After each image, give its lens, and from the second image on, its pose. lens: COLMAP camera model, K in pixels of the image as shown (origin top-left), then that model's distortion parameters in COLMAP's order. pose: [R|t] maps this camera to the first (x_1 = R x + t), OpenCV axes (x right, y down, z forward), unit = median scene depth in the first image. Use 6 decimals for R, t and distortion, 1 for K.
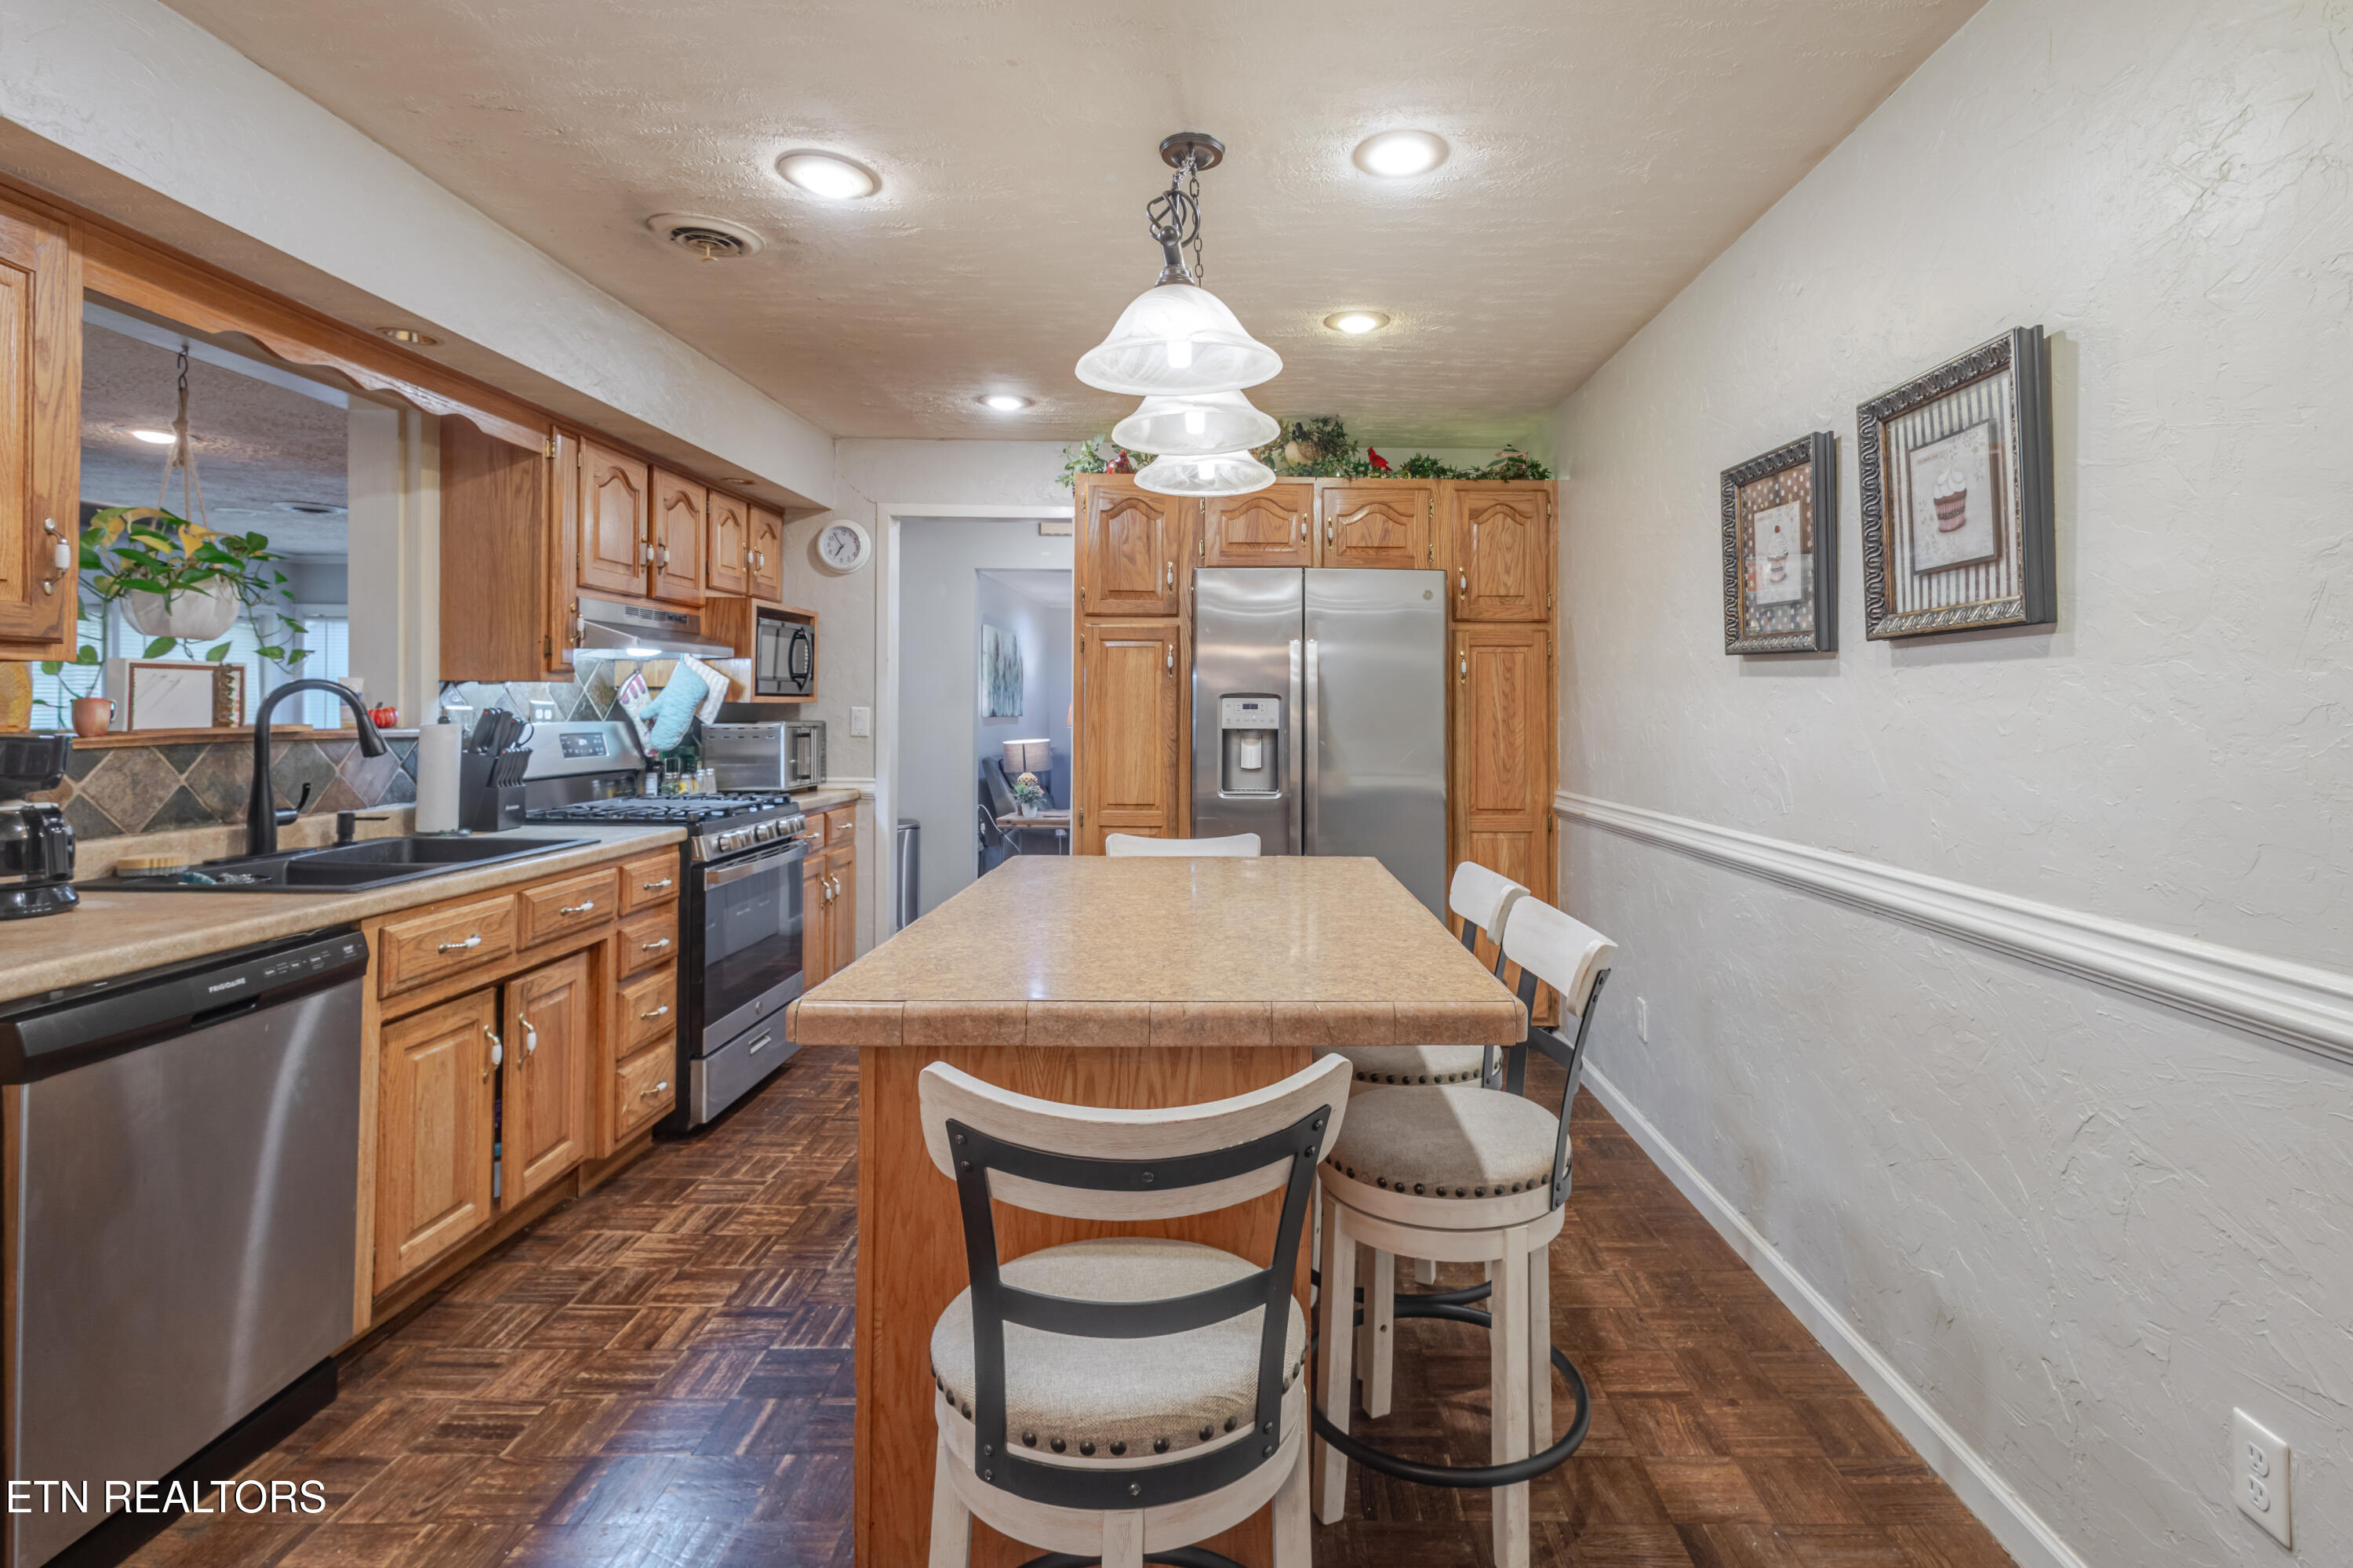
lens RADIAL K [[1163.1, 0, 1221.2], [0, 1163.1, 691.2], [0, 0, 1]] dist [0.009986, -0.000048]
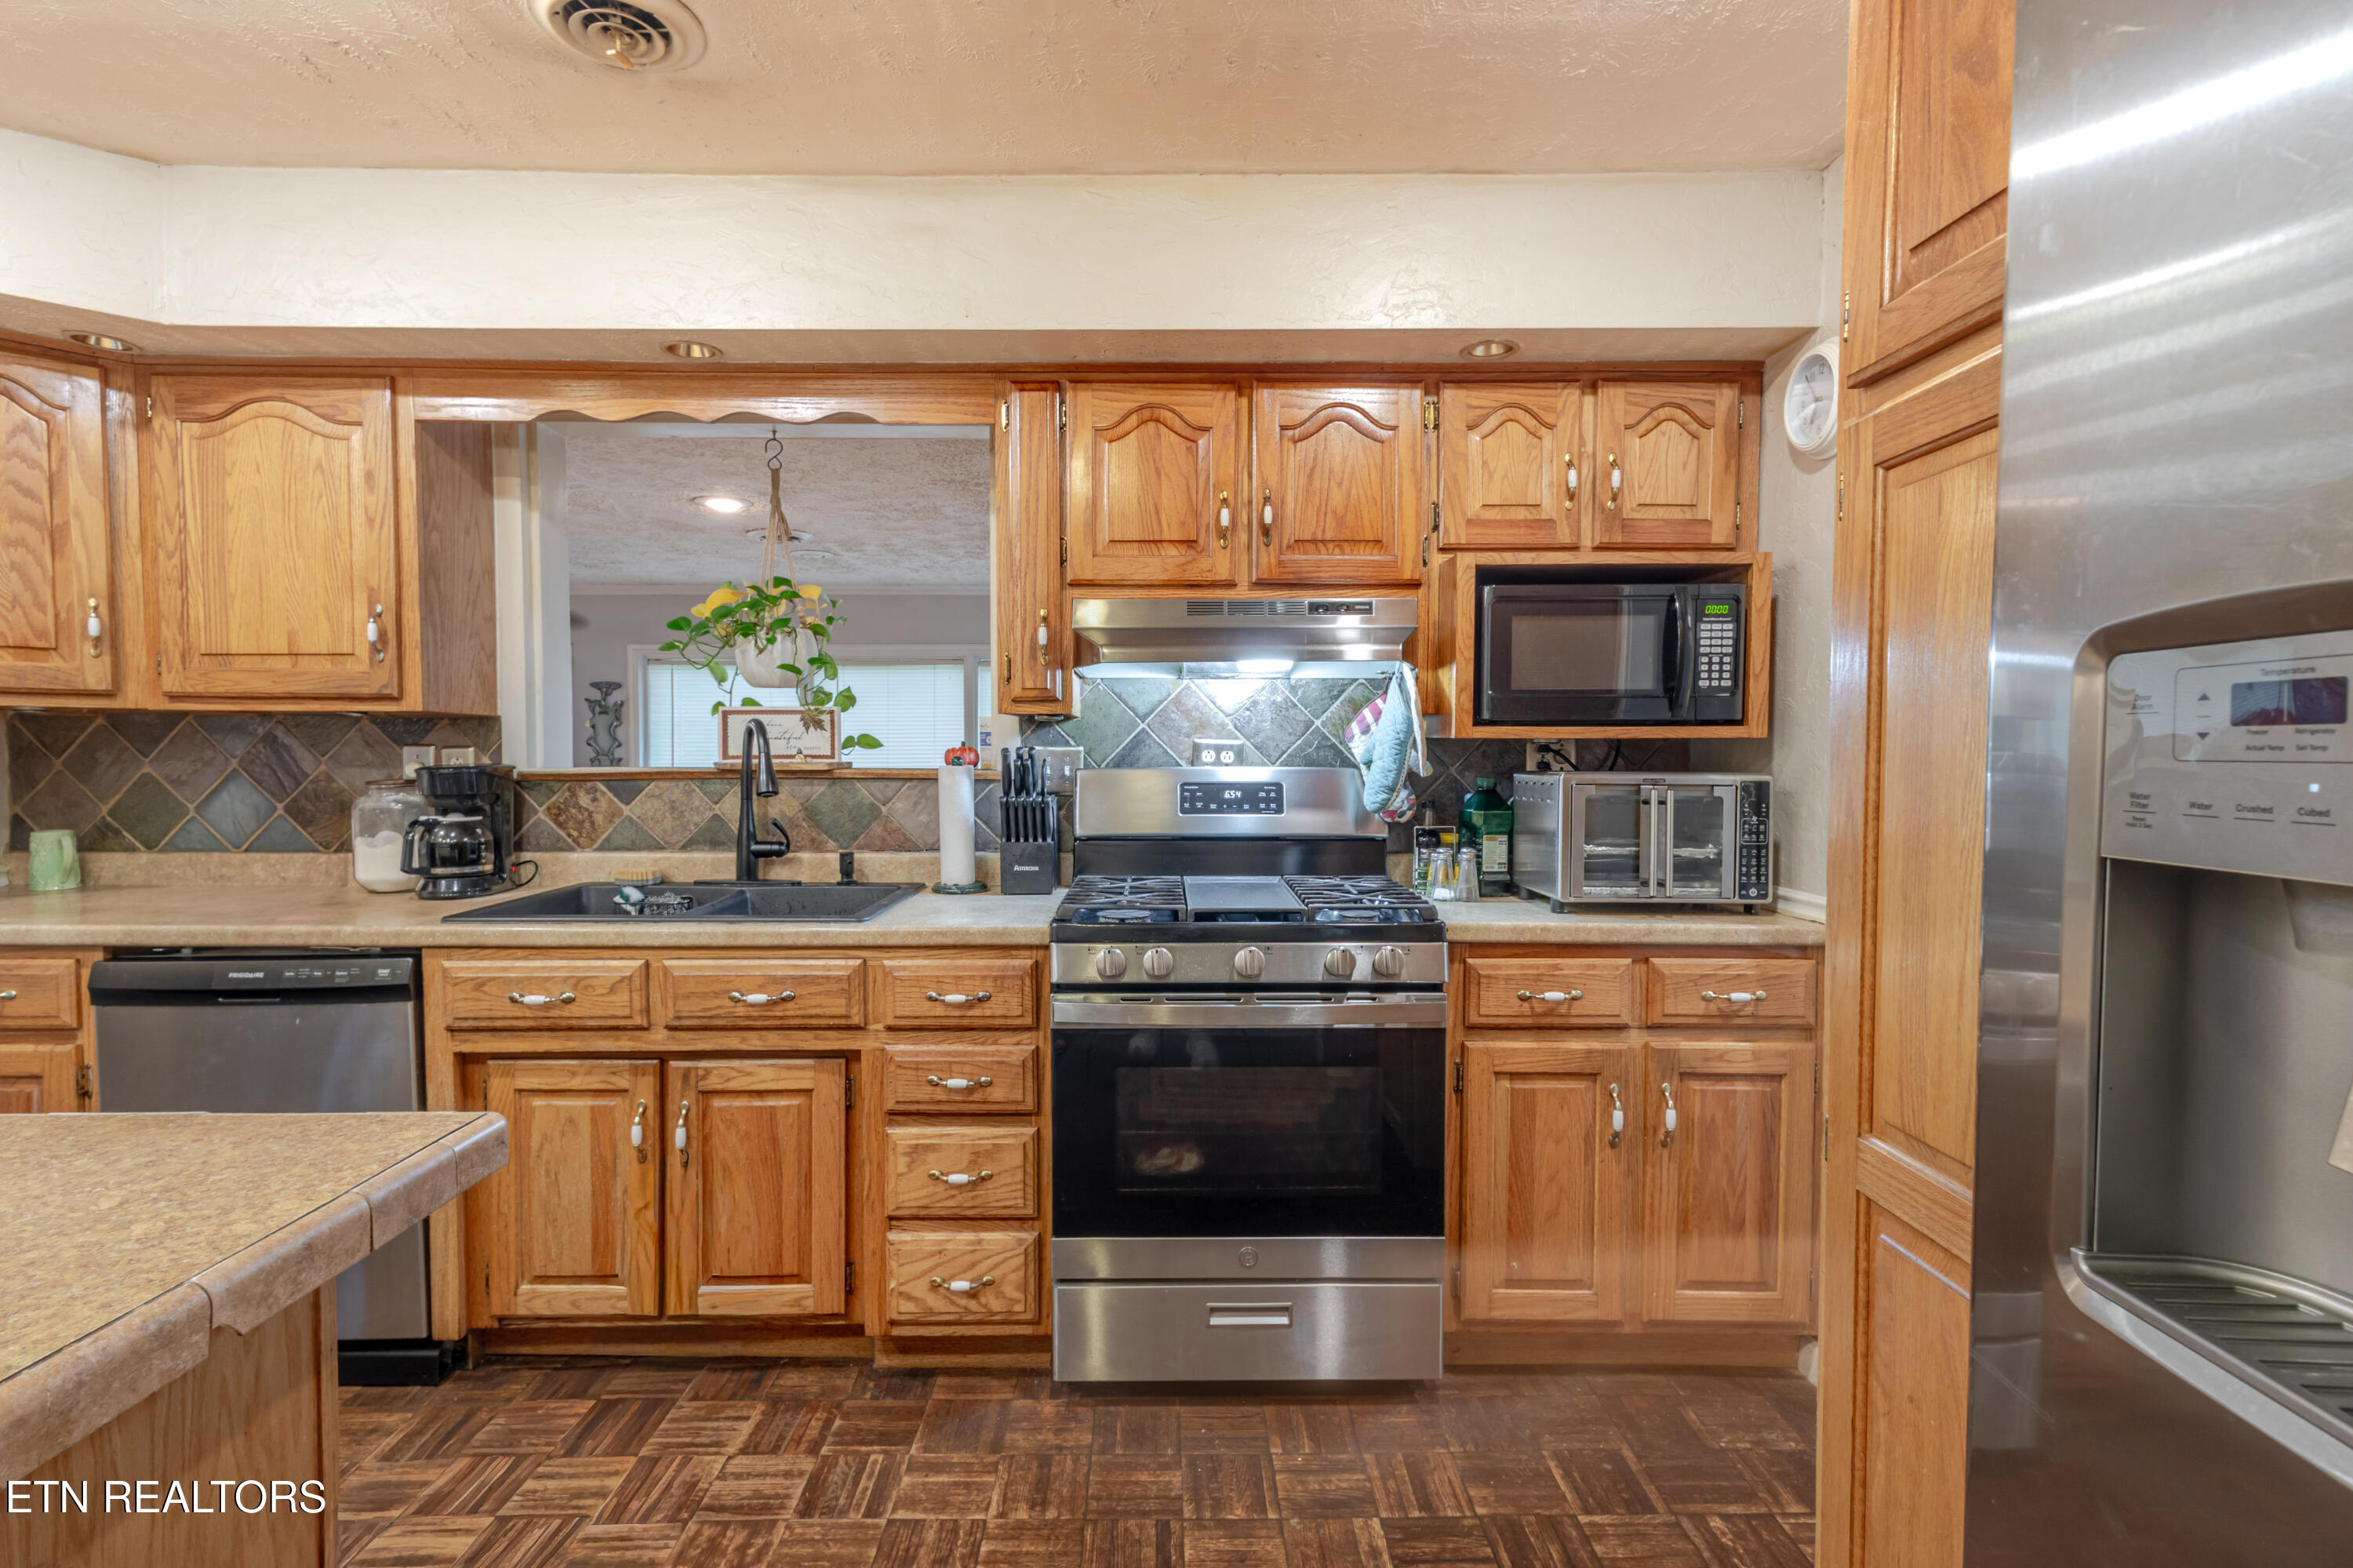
lens RADIAL K [[1113.6, 0, 1169.3], [0, 1113.6, 791.4], [0, 0, 1]] dist [0.012046, -0.000243]
pose [[0.021985, 0.031768, -0.999253, 0.191245], [0.012744, 0.999405, 0.032053, 0.022852], [0.999677, -0.013439, 0.021567, 1.160350]]
